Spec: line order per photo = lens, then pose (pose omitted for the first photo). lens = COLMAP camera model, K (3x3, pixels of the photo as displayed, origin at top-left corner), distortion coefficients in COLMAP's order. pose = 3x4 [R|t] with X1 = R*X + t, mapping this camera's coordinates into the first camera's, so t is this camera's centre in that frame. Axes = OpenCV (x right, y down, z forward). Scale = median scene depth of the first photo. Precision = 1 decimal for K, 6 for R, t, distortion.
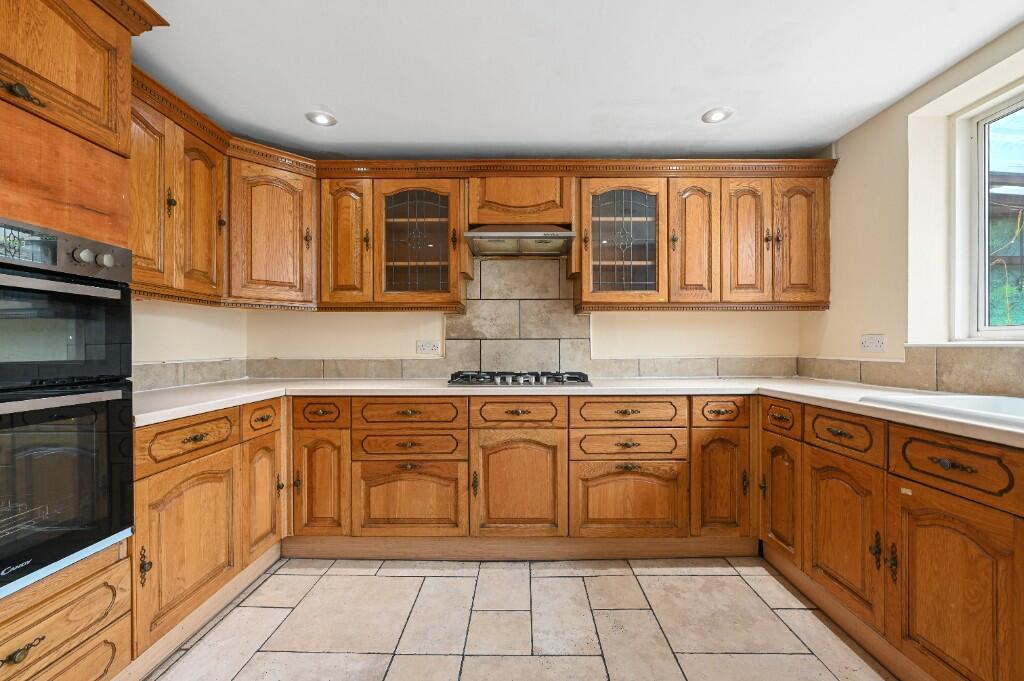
lens RADIAL K [[409.1, 0, 516.4], [0, 409.1, 346.3], [0, 0, 1]] dist [-0.020262, 0.001319]
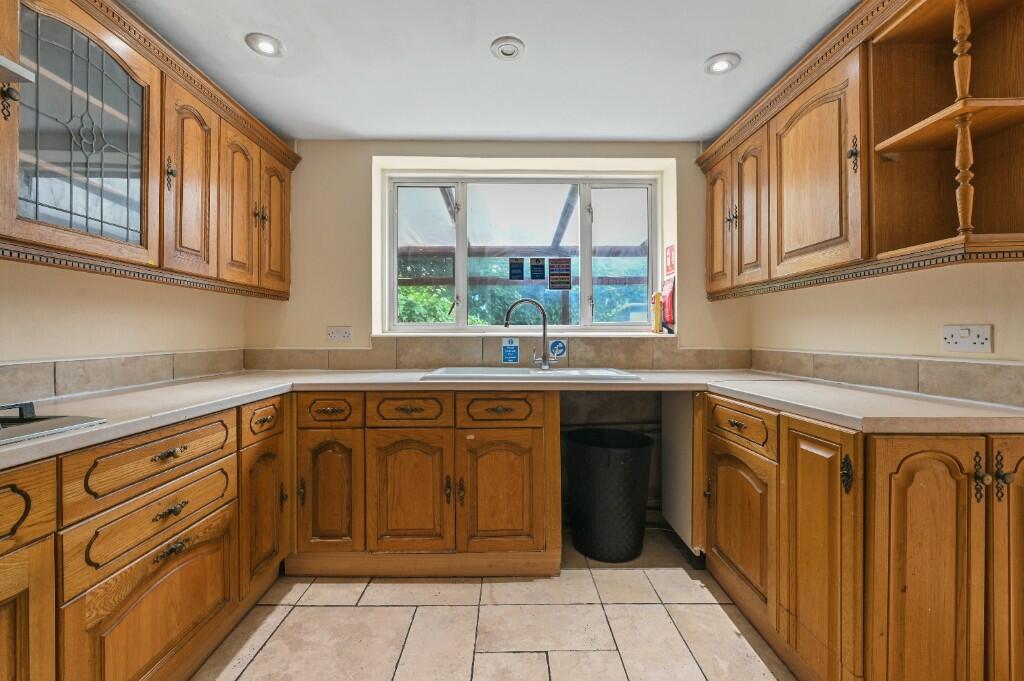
lens RADIAL K [[409.1, 0, 514.7], [0, 409.1, 332.8], [0, 0, 1]] dist [-0.020262, 0.001319]
pose [[-0.036872, 0.006294, 0.999300, -0.304686], [0.003813, 0.999974, -0.006157, -0.001793], [-0.999313, 0.003583, -0.036895, 0.543231]]
